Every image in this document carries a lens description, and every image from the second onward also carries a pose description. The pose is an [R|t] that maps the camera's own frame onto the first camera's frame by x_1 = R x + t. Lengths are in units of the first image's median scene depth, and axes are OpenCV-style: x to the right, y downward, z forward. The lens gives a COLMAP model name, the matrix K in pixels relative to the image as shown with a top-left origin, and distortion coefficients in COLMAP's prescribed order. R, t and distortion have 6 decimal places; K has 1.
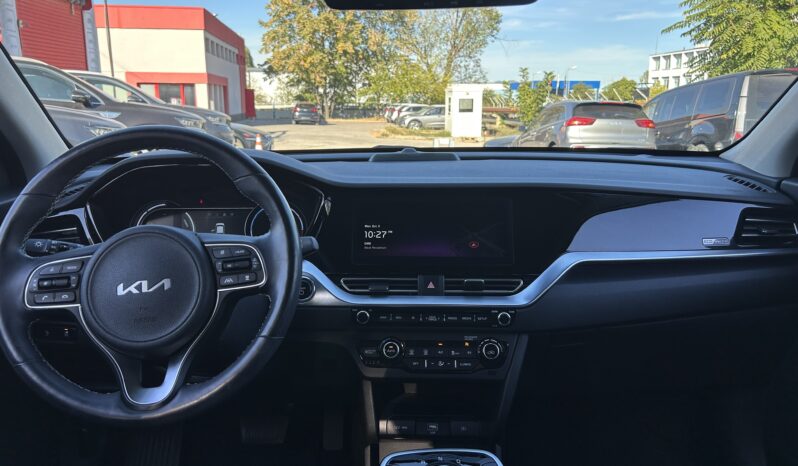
lens RADIAL K [[611.5, 0, 393.6], [0, 611.5, 232.4], [0, 0, 1]] dist [0.070609, -0.093121]
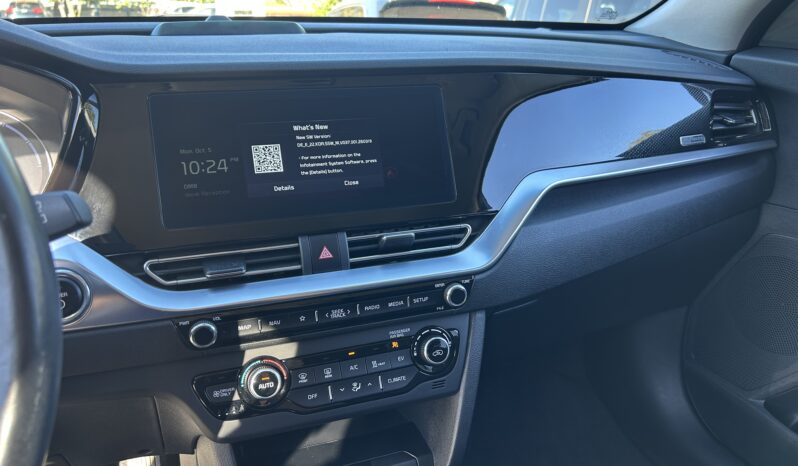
lens RADIAL K [[611.1, 0, 399.0], [0, 611.1, 233.0], [0, 0, 1]] dist [0.075723, -0.113614]
pose [[0.929138, -0.116035, 0.351055, -0.067563], [0.061832, 0.984871, 0.161881, -0.016084], [-0.364527, -0.128703, 0.922256, 0.468687]]
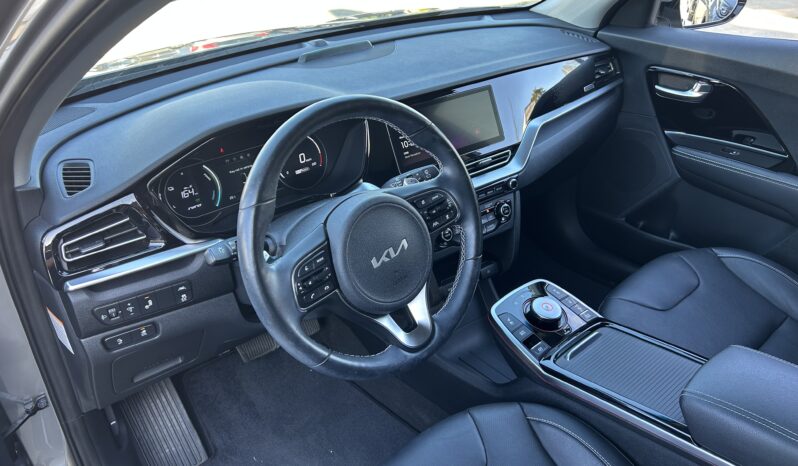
lens RADIAL K [[611.5, 0, 393.6], [0, 611.5, 232.4], [0, 0, 1]] dist [0.070609, -0.093121]
pose [[0.787425, -0.318091, 0.527996, -0.704737], [0.152589, 0.930494, 0.333013, -0.223979], [-0.597225, -0.181656, 0.781232, 0.118592]]
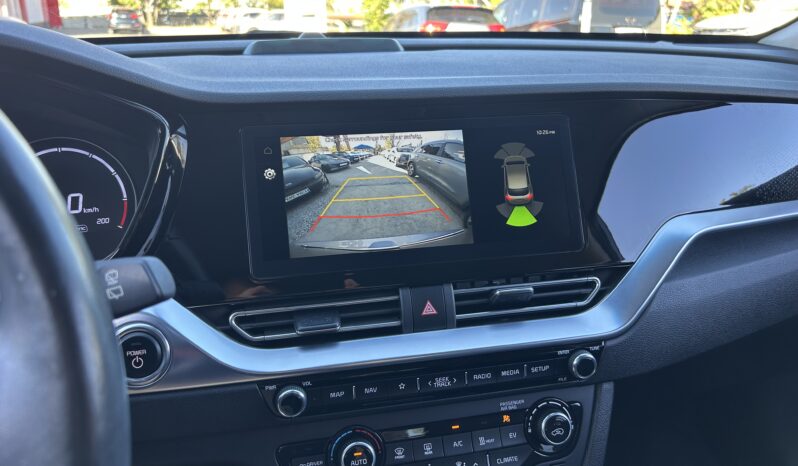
lens RADIAL K [[610.7, 0, 398.4], [0, 610.7, 227.5], [0, 0, 1]] dist [0.057665, -0.064694]
pose [[0.966882, -0.079764, 0.242438, -0.071065], [0.047354, 0.989482, 0.136689, -0.041385], [-0.250791, -0.120681, 0.960489, 0.555859]]
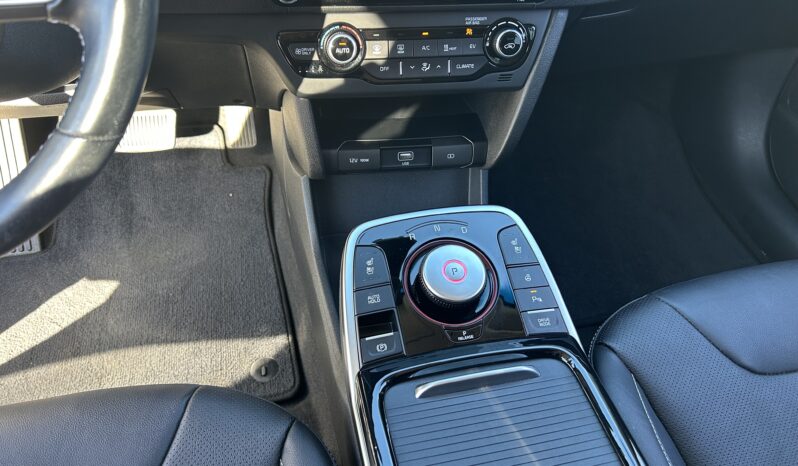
lens RADIAL K [[611.5, 0, 393.6], [0, 611.5, 232.4], [0, 0, 1]] dist [0.070609, -0.093121]
pose [[0.984061, -0.086570, 0.155338, -0.059995], [-0.018884, 0.817704, 0.575330, 0.000122], [-0.176827, -0.569093, 0.803035, 0.419826]]
